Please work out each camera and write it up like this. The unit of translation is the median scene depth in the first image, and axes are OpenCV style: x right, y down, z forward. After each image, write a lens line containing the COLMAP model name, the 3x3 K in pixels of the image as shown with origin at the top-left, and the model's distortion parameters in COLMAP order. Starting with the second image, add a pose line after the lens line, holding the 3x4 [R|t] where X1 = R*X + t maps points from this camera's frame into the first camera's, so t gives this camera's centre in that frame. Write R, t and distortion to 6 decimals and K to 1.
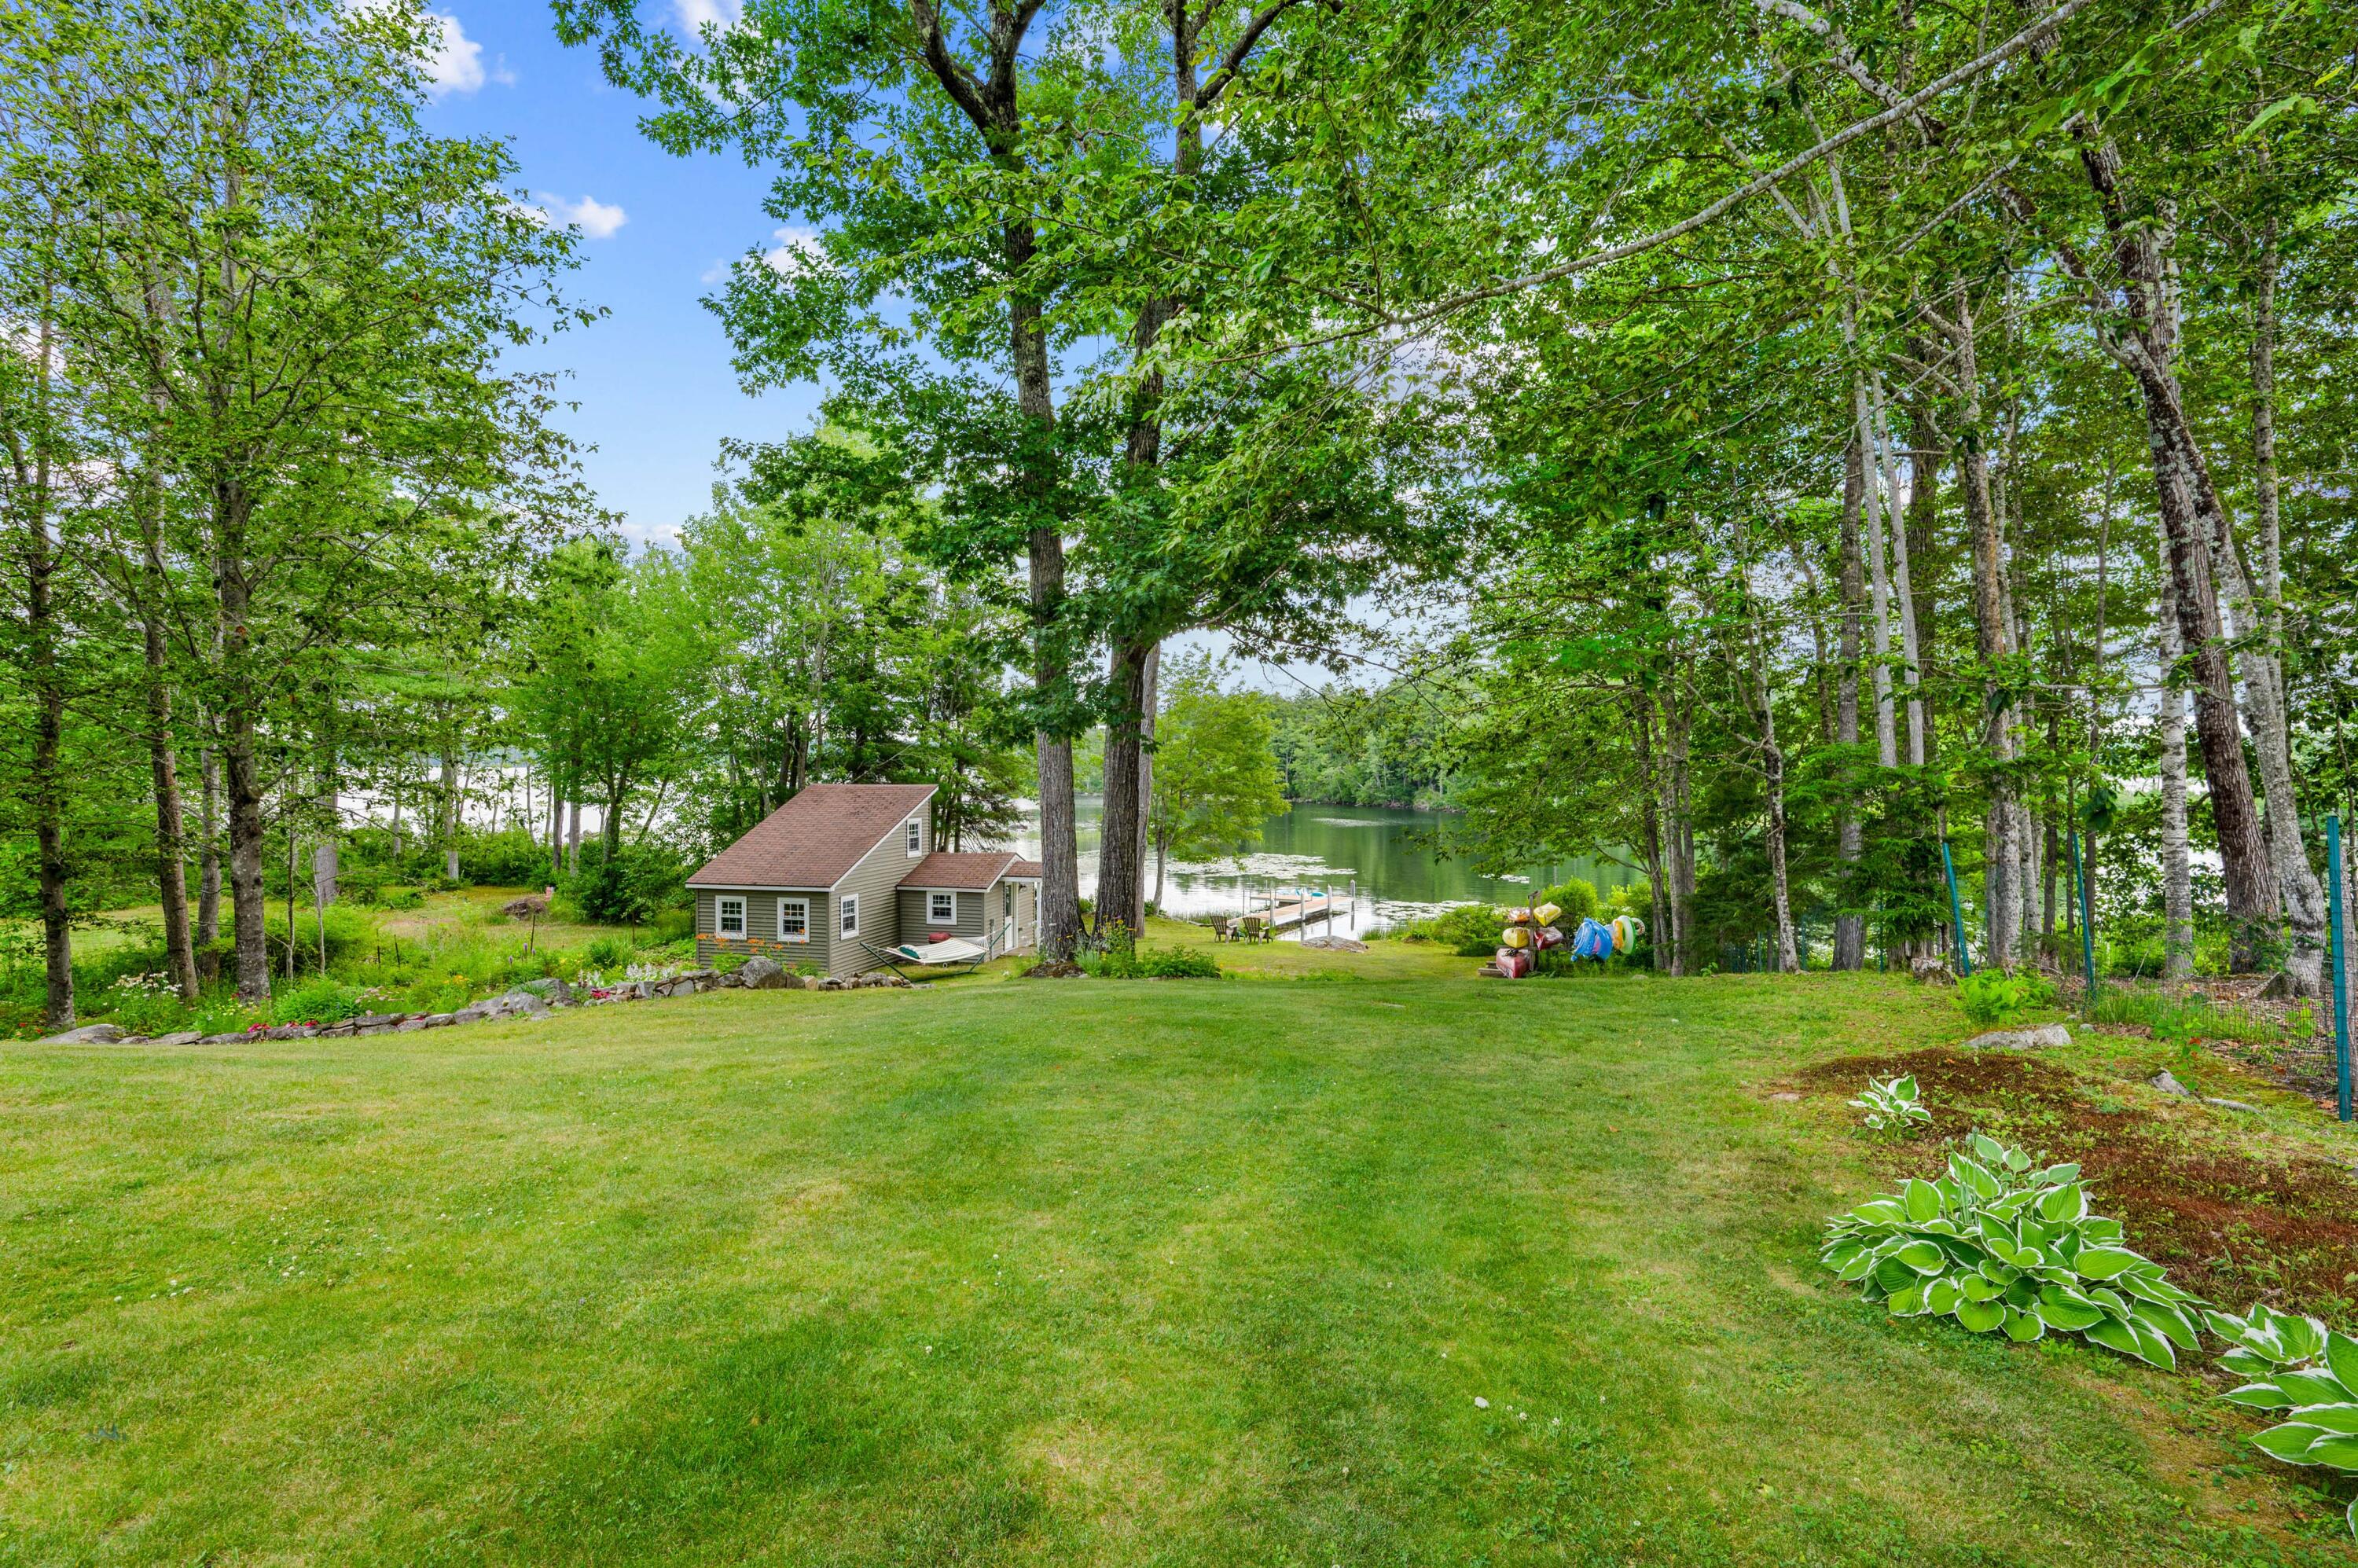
lens RADIAL K [[1220.5, 0, 1182.3], [0, 1220.5, 780.6], [0, 0, 1]] dist [-0.007225, -0.000177]
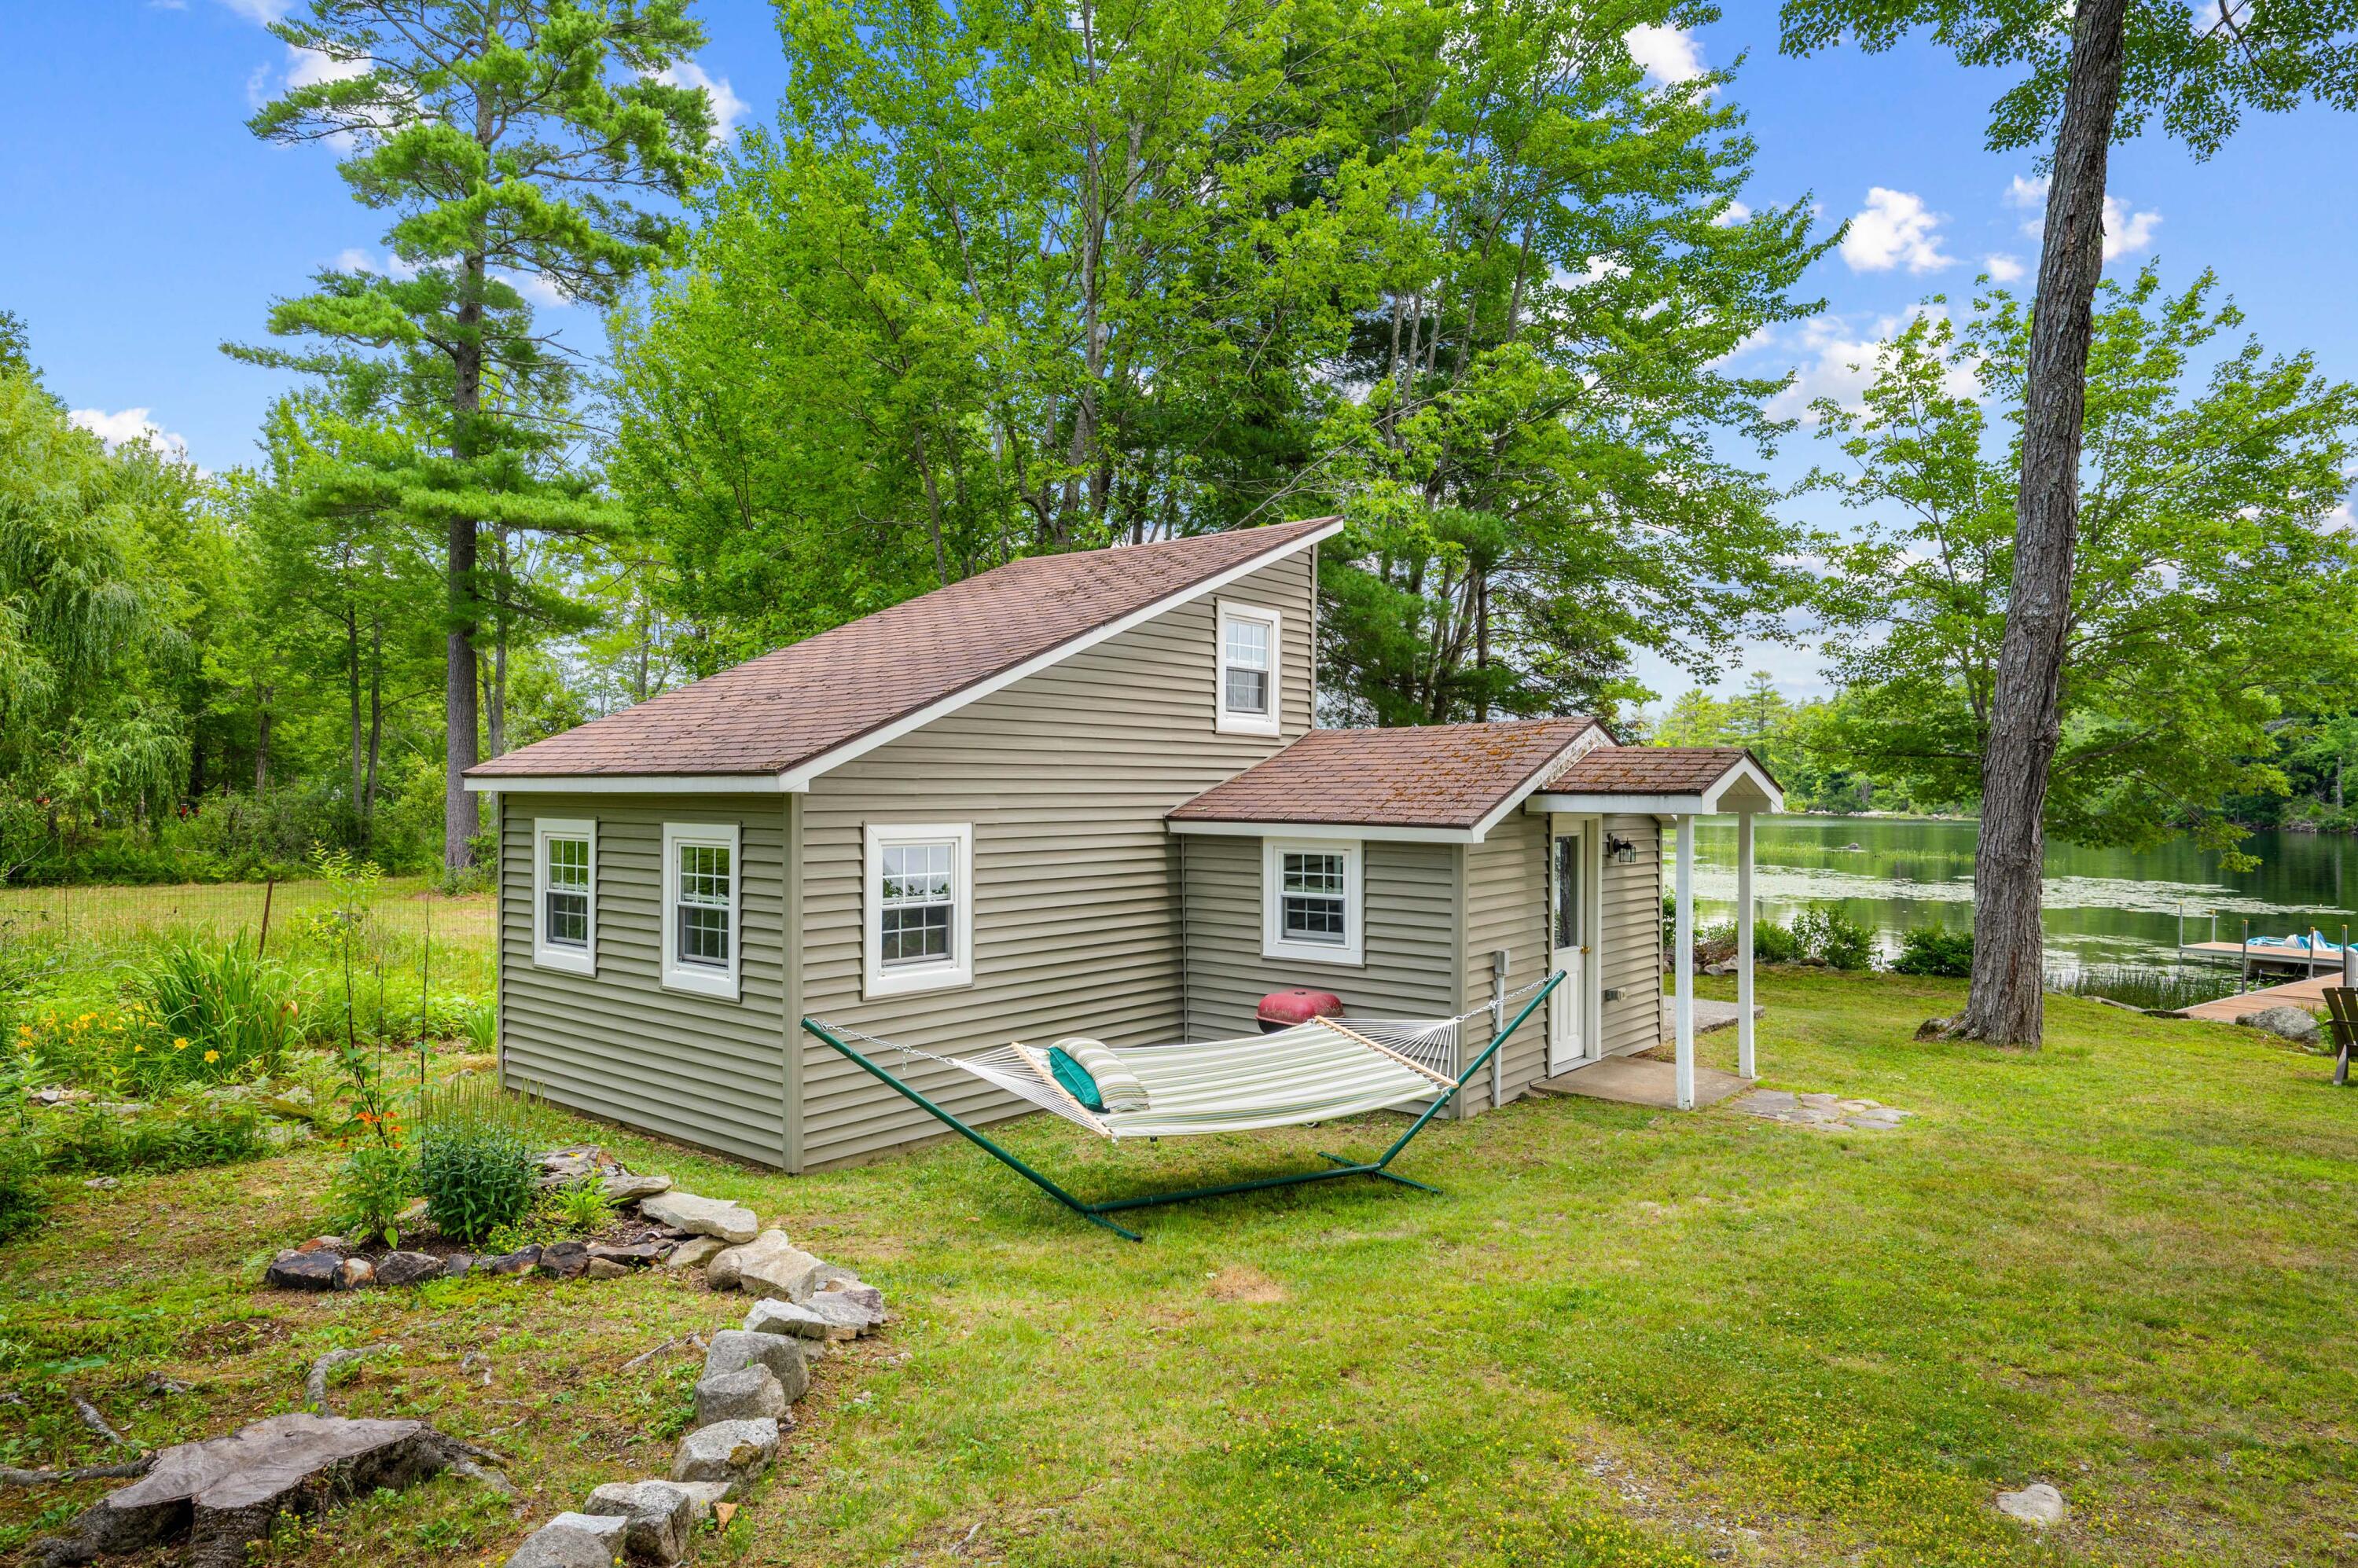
lens RADIAL K [[1407.6, 0, 1202.3], [0, 1407.6, 782.4], [0, 0, 1]] dist [-0.006332, 0.000080]
pose [[0.910754, 0.001534, -0.412946, -0.086549], [-0.008942, 0.999832, -0.016008, 0.080751], [0.412852, 0.018272, 0.910615, 0.681351]]
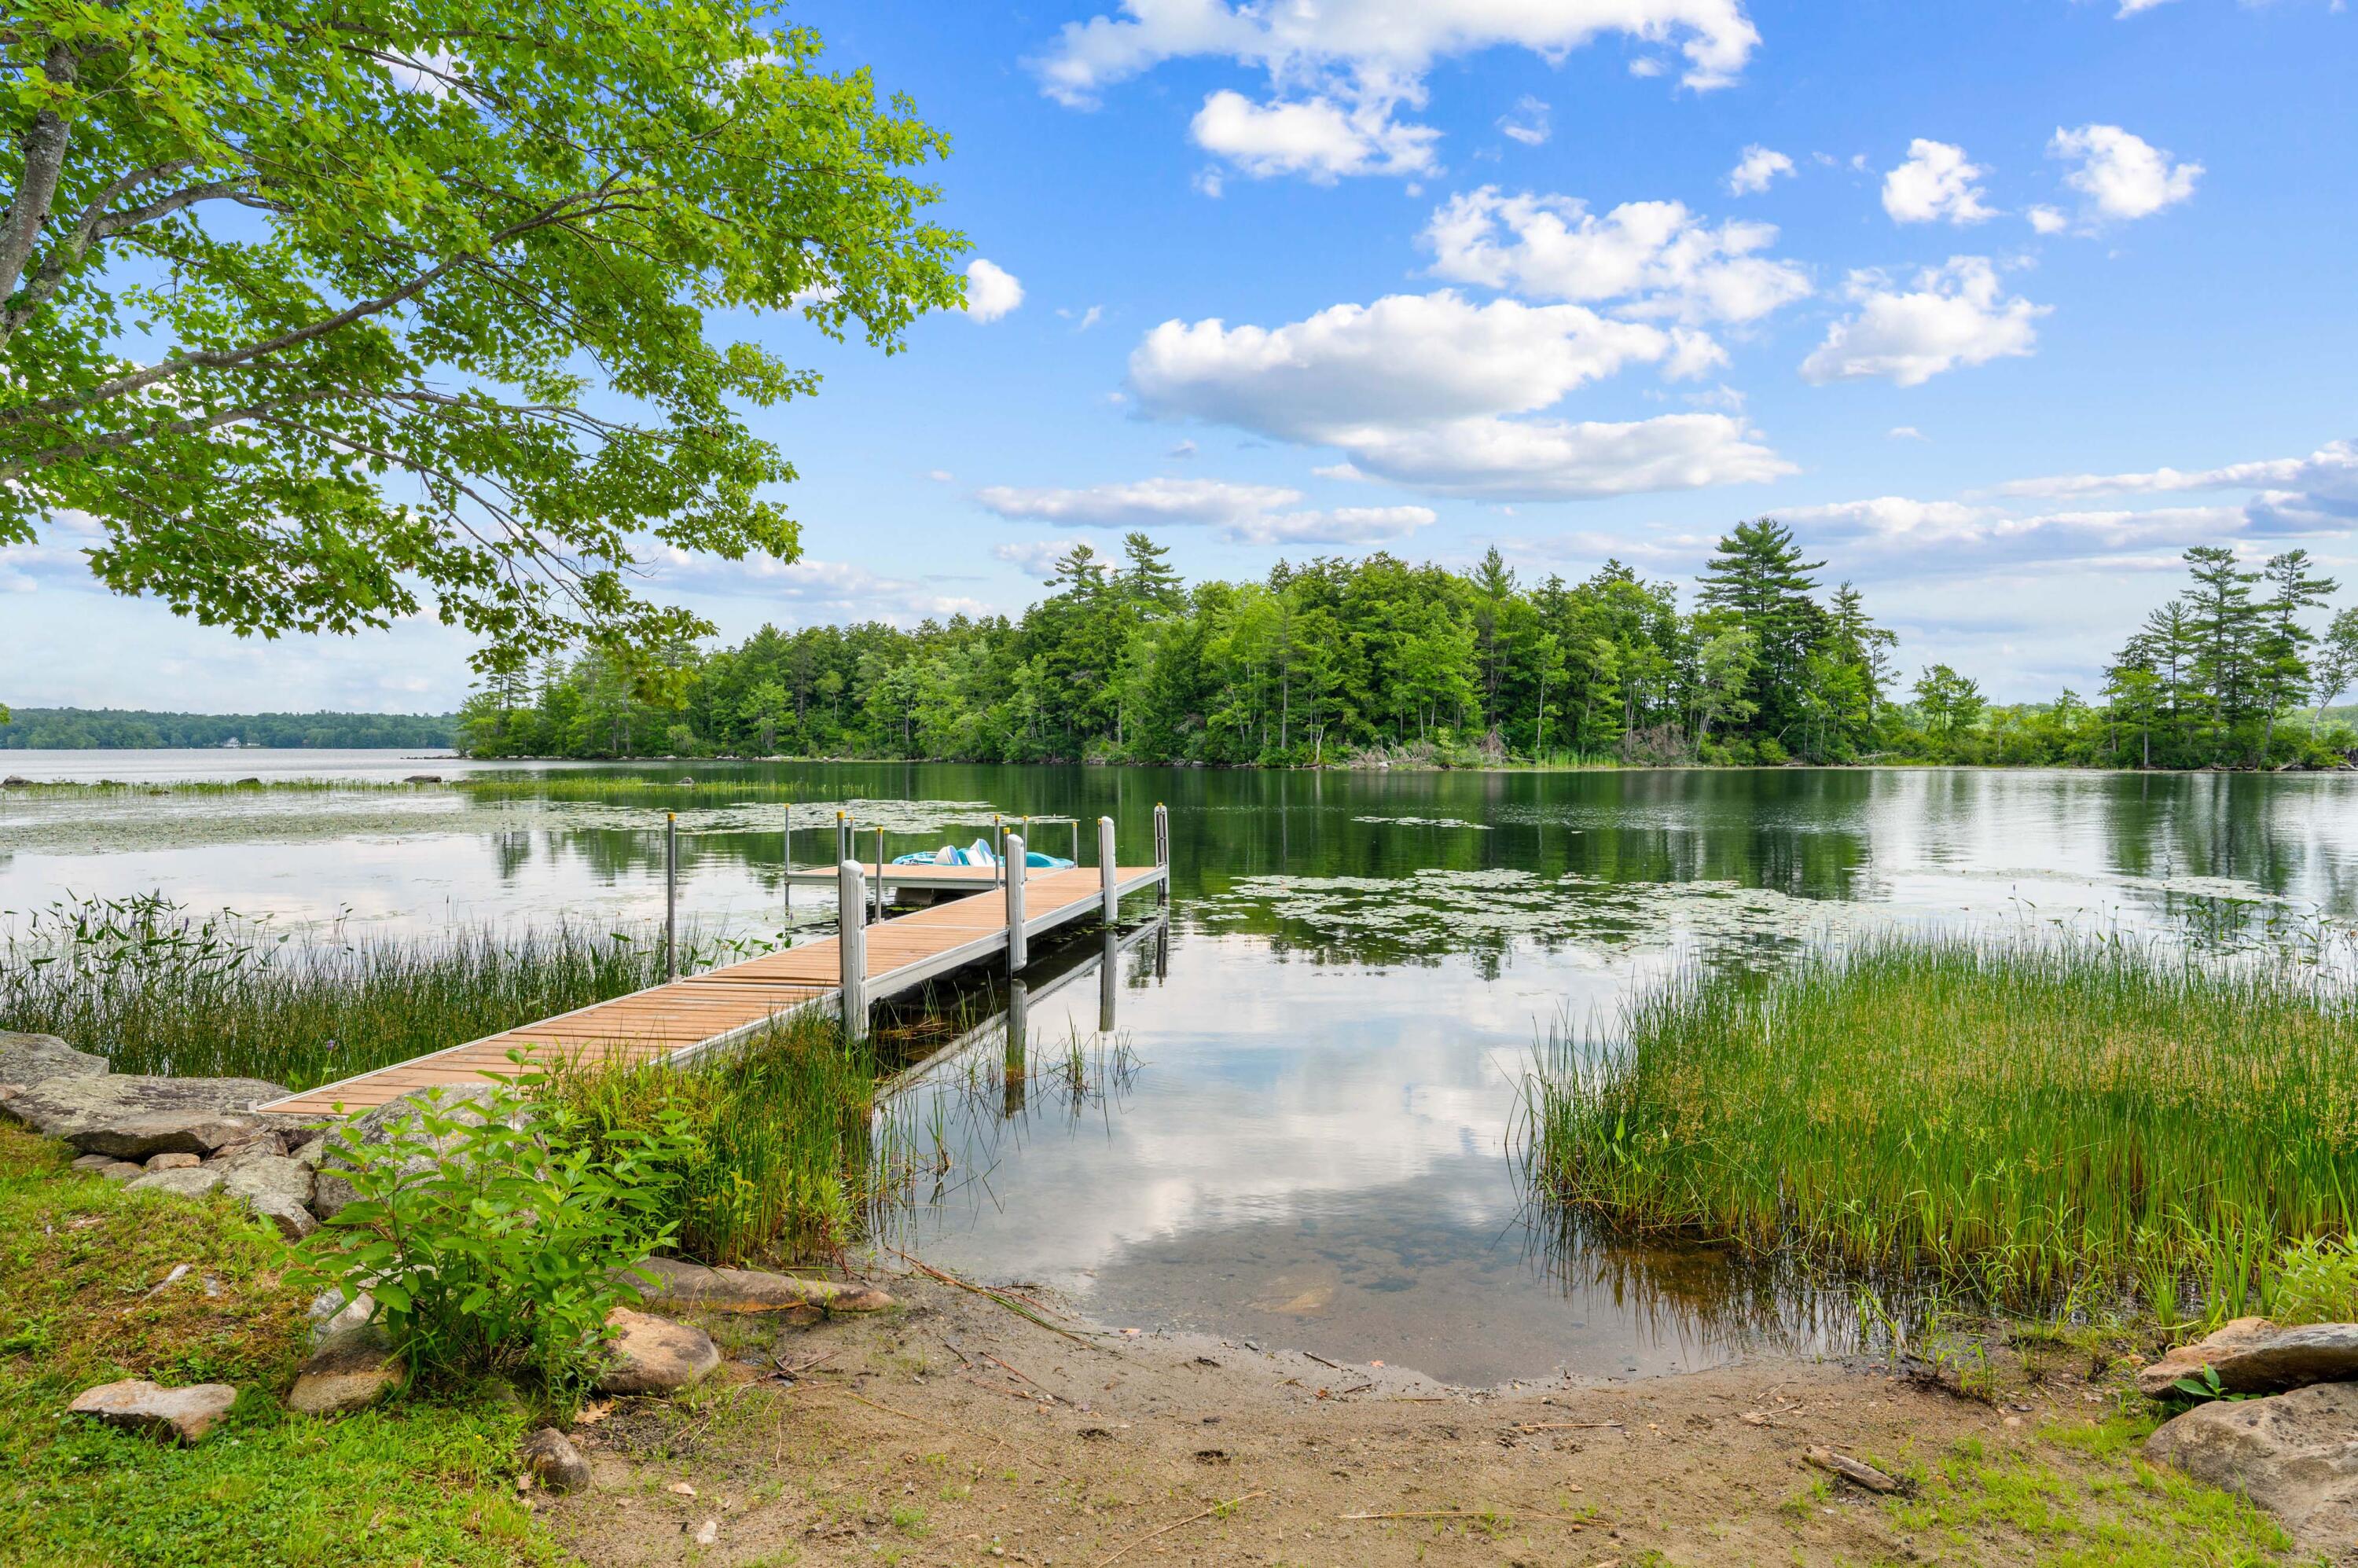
lens RADIAL K [[1326.8, 0, 1181.5], [0, 1326.8, 796.9], [0, 0, 1]] dist [-0.000437, -0.001742]
pose [[0.958300, -0.012662, 0.285484, 0.091808], [0.005126, 0.999619, 0.027129, 0.116922], [-0.285718, -0.024534, 0.957999, 1.149131]]
